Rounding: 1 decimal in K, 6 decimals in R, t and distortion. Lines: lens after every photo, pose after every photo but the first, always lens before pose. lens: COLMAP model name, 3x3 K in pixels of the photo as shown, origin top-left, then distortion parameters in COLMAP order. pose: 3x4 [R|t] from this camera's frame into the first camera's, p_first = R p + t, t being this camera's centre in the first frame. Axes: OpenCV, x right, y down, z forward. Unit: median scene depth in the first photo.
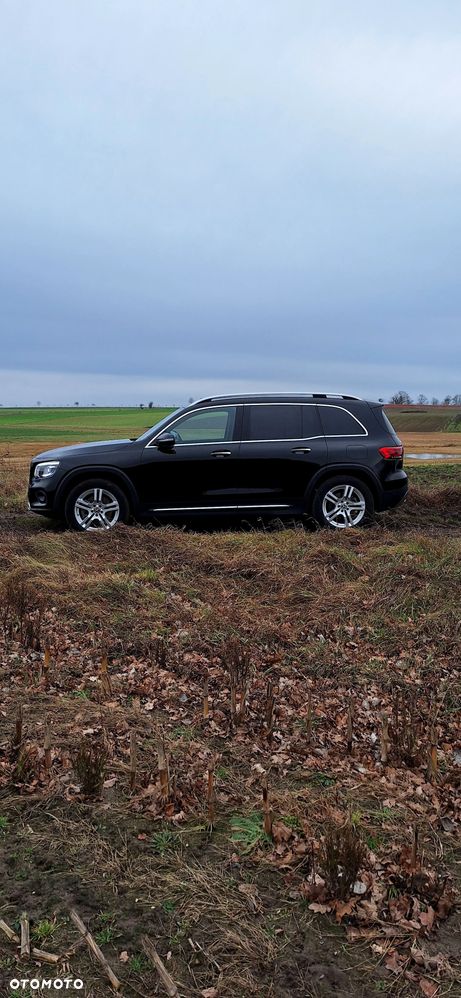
lens RADIAL K [[708.7, 0, 230.5], [0, 708.7, 499.0], [0, 0, 1]] dist [0.130732, -0.000105]
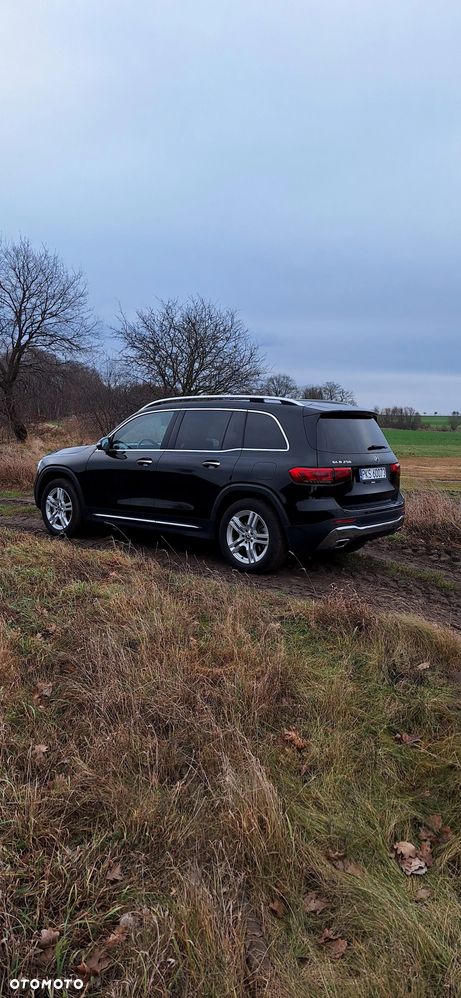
lens RADIAL K [[708.7, 0, 230.5], [0, 708.7, 499.0], [0, 0, 1]] dist [0.130732, -0.000105]
pose [[0.725257, 0.096129, -0.681734, 0.688560], [-0.106259, 0.993969, 0.027113, -0.051916], [0.680229, 0.052776, 0.731097, 0.397849]]
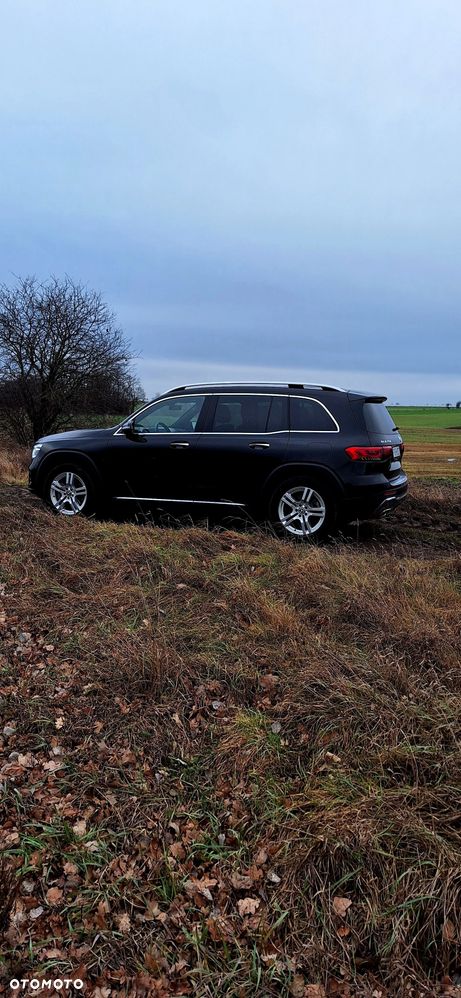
lens RADIAL K [[708.7, 0, 230.5], [0, 708.7, 499.0], [0, 0, 1]] dist [0.130732, -0.000105]
pose [[0.900189, 0.079784, -0.428130, 0.457407], [-0.079655, 0.996655, 0.018248, -0.013324], [0.428154, 0.017676, 0.903533, 0.161785]]
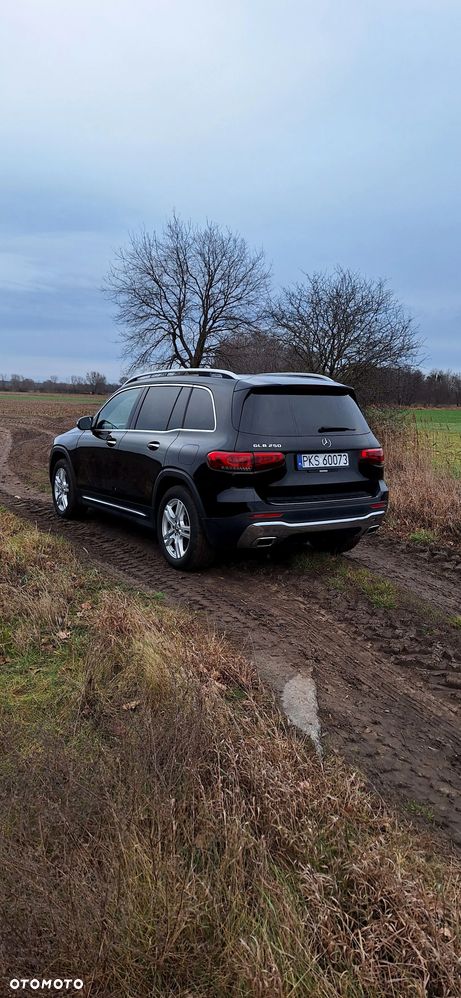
lens RADIAL K [[708.7, 0, 230.5], [0, 708.7, 499.0], [0, 0, 1]] dist [0.130732, -0.000105]
pose [[0.463775, 0.135773, -0.875488, 0.806505], [-0.123781, 0.988425, 0.087717, -0.088374], [0.877263, 0.067688, 0.475213, 0.706687]]
